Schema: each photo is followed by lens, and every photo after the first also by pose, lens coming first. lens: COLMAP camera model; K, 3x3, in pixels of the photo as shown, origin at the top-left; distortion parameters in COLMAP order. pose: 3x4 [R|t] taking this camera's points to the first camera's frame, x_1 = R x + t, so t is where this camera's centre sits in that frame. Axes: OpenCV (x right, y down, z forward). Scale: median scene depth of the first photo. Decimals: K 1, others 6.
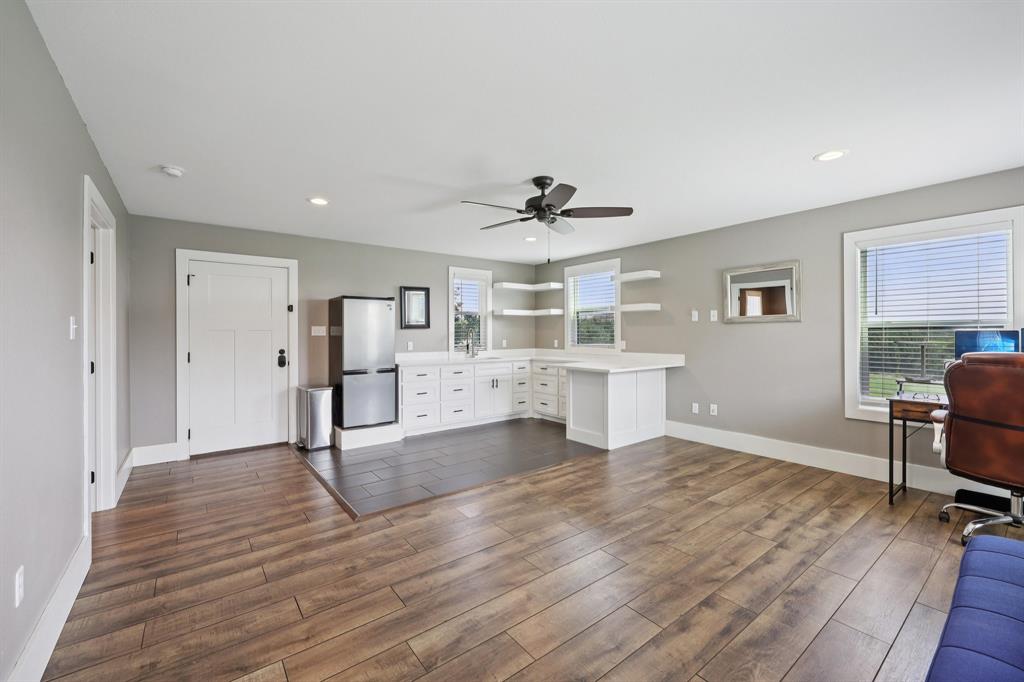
lens RADIAL K [[414.5, 0, 512.1], [0, 414.5, 335.2], [0, 0, 1]] dist [0.000158, -0.000353]
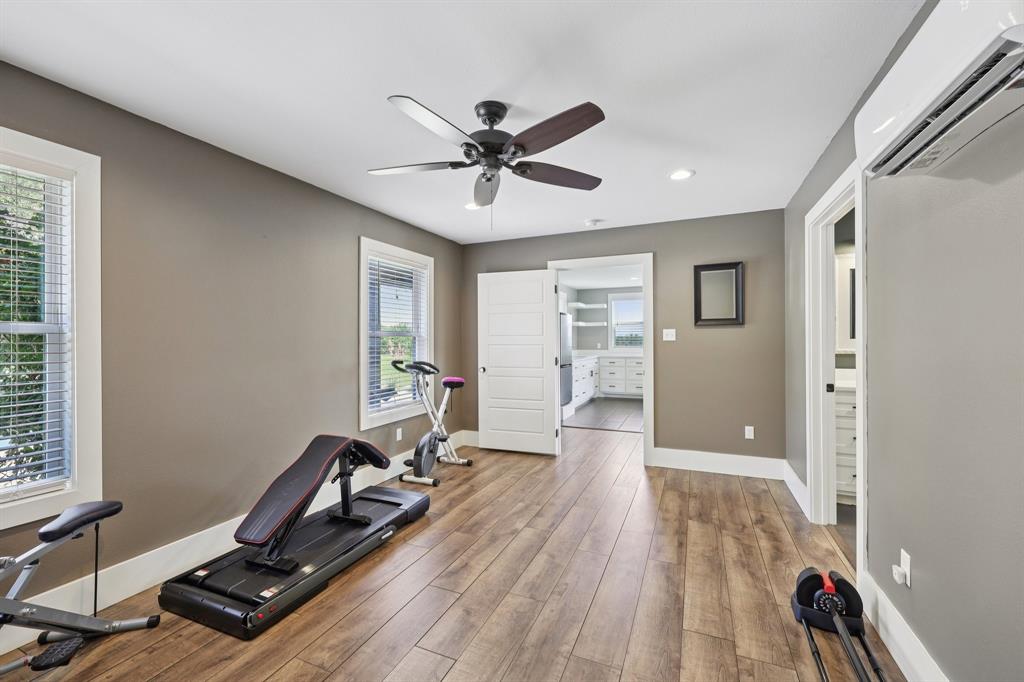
lens RADIAL K [[414.5, 0, 514.7], [0, 414.5, 341.8], [0, 0, 1]] dist [0.000158, -0.000353]
pose [[0.874959, -0.001359, 0.484196, -0.869683], [-0.003227, 0.999958, 0.008636, -0.005641], [-0.484187, -0.009119, 0.874917, -0.122567]]
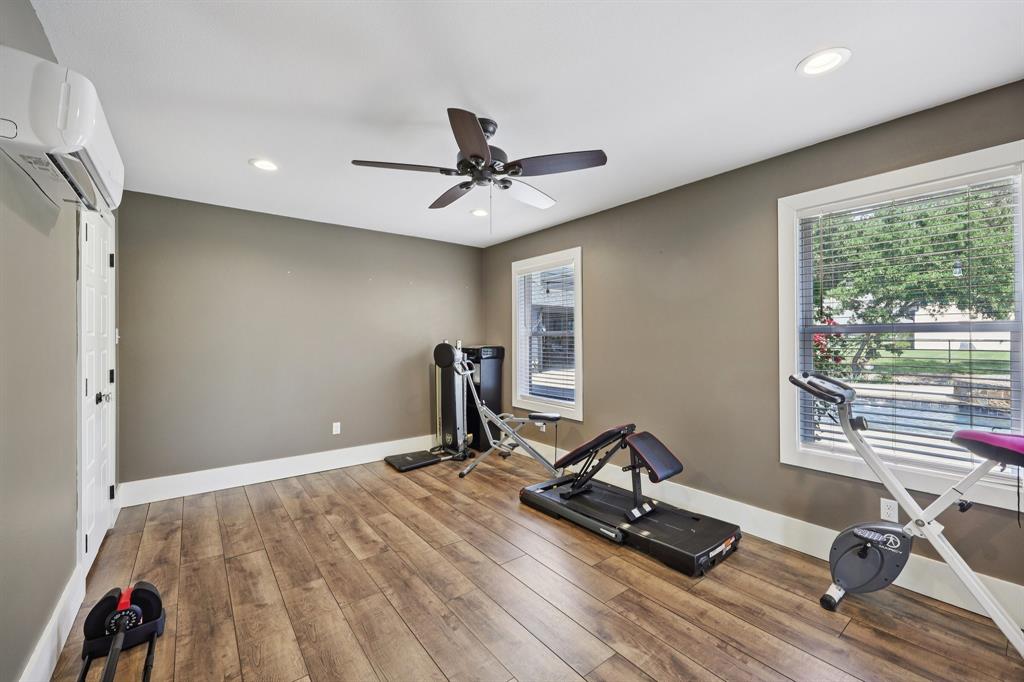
lens RADIAL K [[414.5, 0, 516.2], [0, 414.5, 336.4], [0, 0, 1]] dist [0.000158, -0.000353]
pose [[0.012837, -0.000225, -0.999918, 5.737233], [0.009437, 0.999955, -0.000103, -0.034079], [0.999873, -0.009435, 0.012838, 4.133447]]
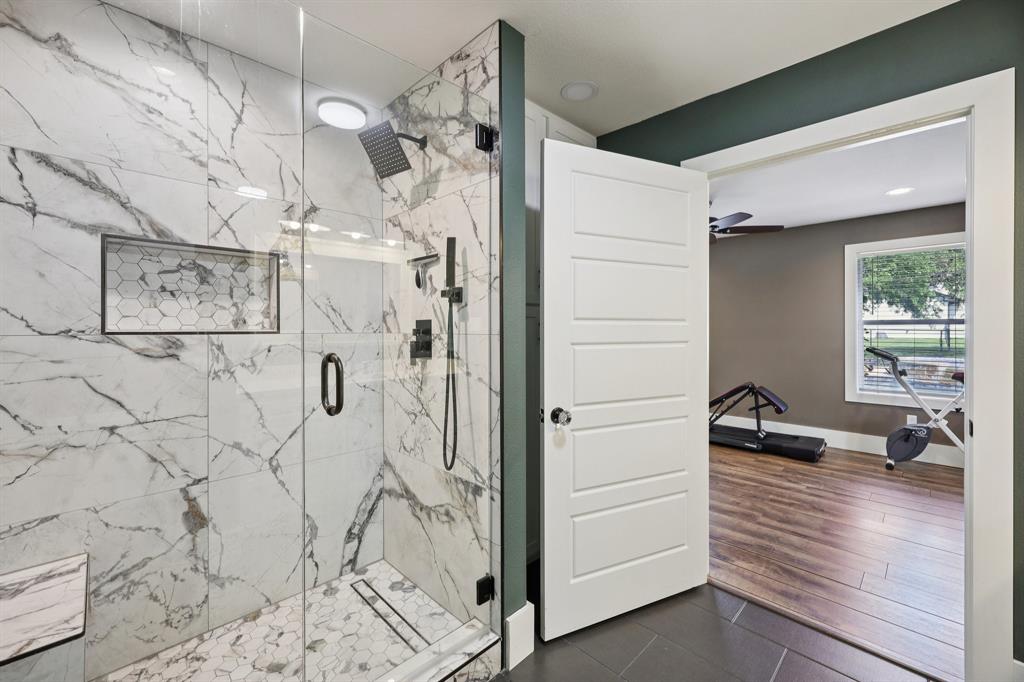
lens RADIAL K [[414.5, 0, 517.9], [0, 414.5, 326.4], [0, 0, 1]] dist [0.000158, -0.000353]
pose [[0.131817, -0.000698, -0.991274, 8.538786], [0.007389, 0.999973, 0.000279, -0.060171], [0.991247, -0.007362, 0.131819, -0.800081]]
